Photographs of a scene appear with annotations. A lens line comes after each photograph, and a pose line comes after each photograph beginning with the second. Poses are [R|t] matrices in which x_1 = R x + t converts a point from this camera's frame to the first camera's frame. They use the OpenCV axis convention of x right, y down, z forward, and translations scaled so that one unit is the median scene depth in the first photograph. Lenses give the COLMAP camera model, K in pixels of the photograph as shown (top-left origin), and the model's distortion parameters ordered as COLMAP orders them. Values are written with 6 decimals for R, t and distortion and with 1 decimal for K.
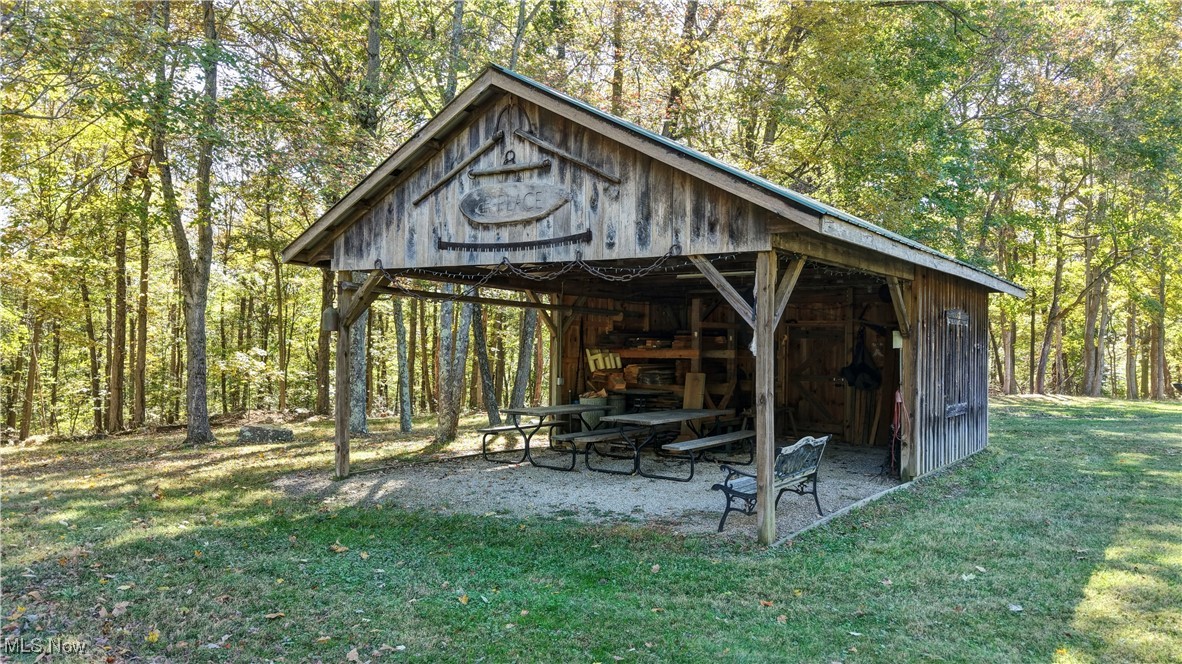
lens RADIAL K [[800.3, 0, 588.9], [0, 800.3, 323.5], [0, 0, 1]] dist [0.089987, -0.002971]
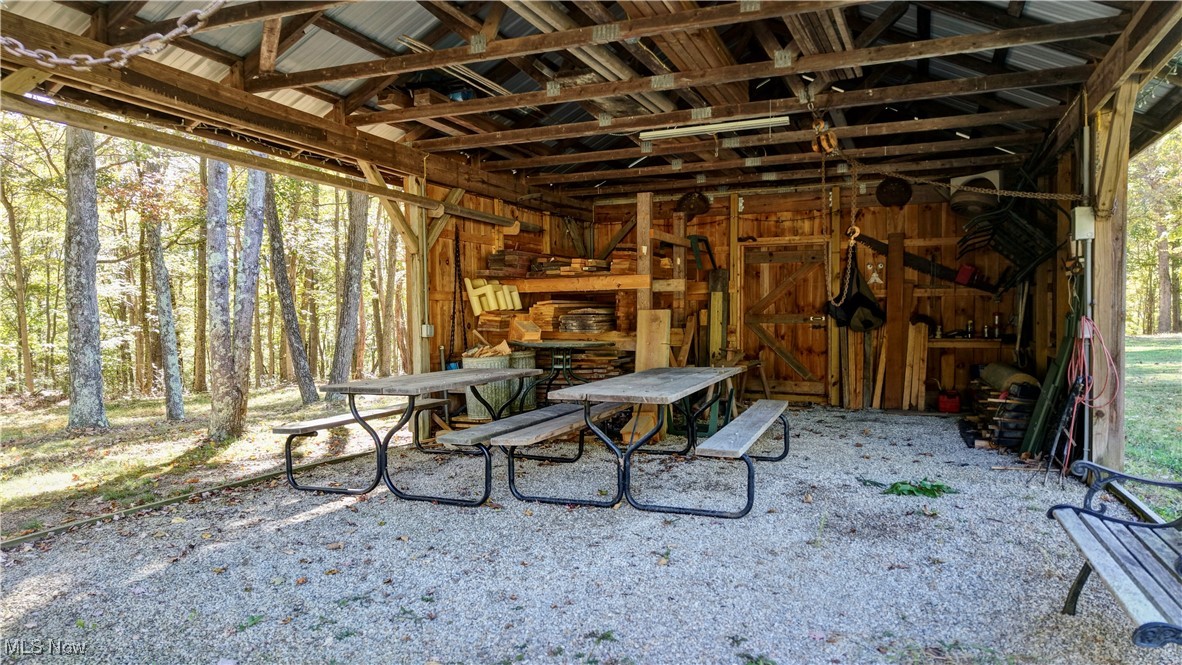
lens RADIAL K [[800.3, 0, 590.4], [0, 800.3, 341.6], [0, 0, 1]] dist [0.089987, -0.002971]
pose [[0.975532, -0.033733, 0.217252, -0.043648], [0.018757, 0.997326, 0.070632, 0.037922], [-0.219054, -0.064829, 0.973557, 0.375773]]
